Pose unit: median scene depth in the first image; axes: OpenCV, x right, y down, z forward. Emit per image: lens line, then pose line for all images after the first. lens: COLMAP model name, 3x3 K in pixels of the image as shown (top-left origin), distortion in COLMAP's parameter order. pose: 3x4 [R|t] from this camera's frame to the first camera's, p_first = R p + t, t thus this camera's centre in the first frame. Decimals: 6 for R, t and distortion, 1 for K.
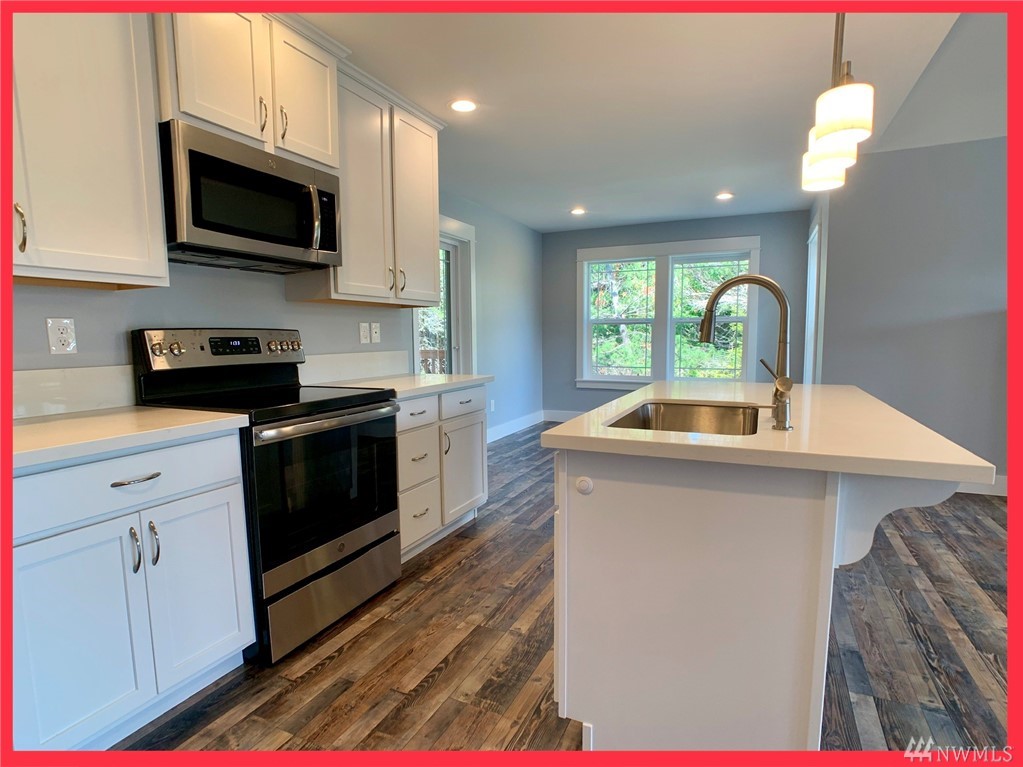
lens RADIAL K [[534.8, 0, 513.4], [0, 534.8, 383.6], [0, 0, 1]] dist [-0.032129, 0.008339]
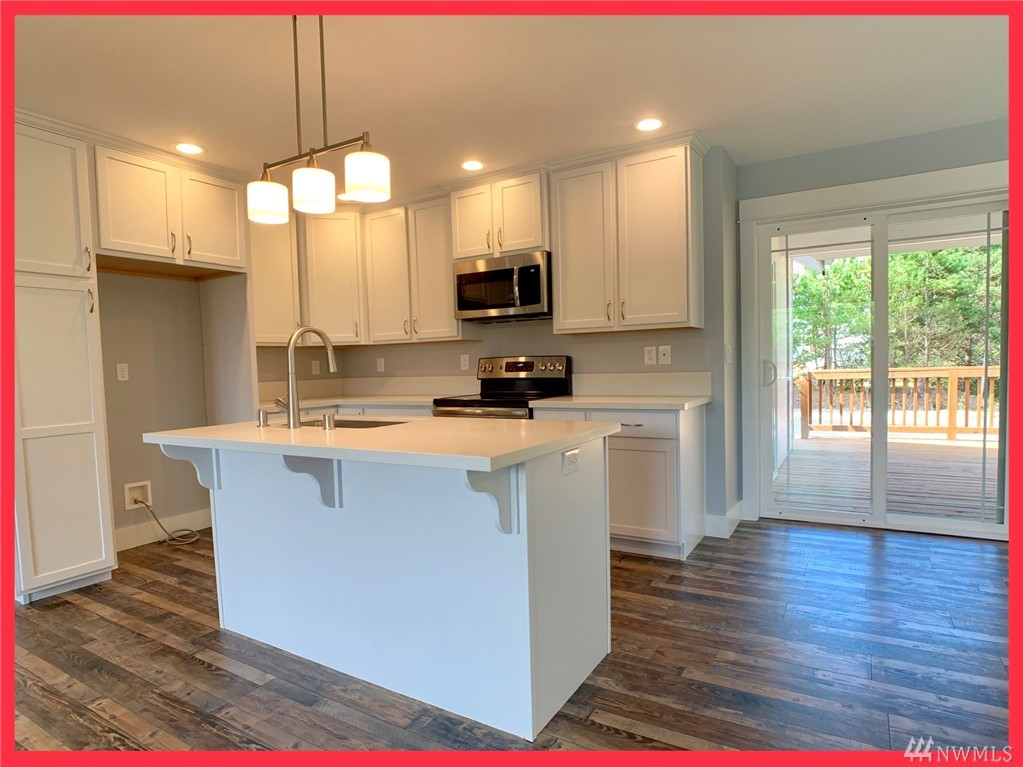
lens RADIAL K [[561.2, 0, 518.0], [0, 561.2, 407.9], [0, 0, 1]] dist [-0.026290, -0.002154]
pose [[-0.091279, 0.095092, -0.991275, 0.834306], [-0.063751, 0.992830, 0.101111, -0.079354], [0.993783, 0.072424, -0.084562, 0.756438]]
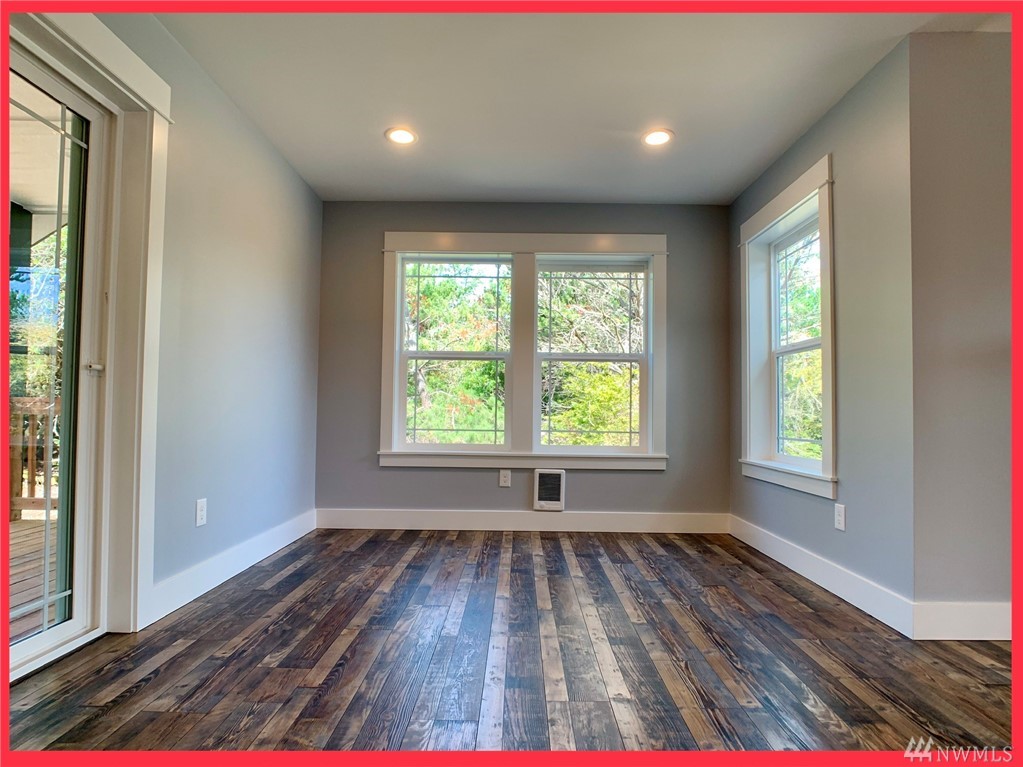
lens RADIAL K [[534.8, 0, 516.5], [0, 534.8, 390.8], [0, 0, 1]] dist [-0.032129, 0.008339]
pose [[0.907659, 0.034147, 0.418318, 0.016682], [0.020405, 0.991916, -0.125243, 0.004111], [-0.419213, 0.122214, 0.899625, 0.806089]]
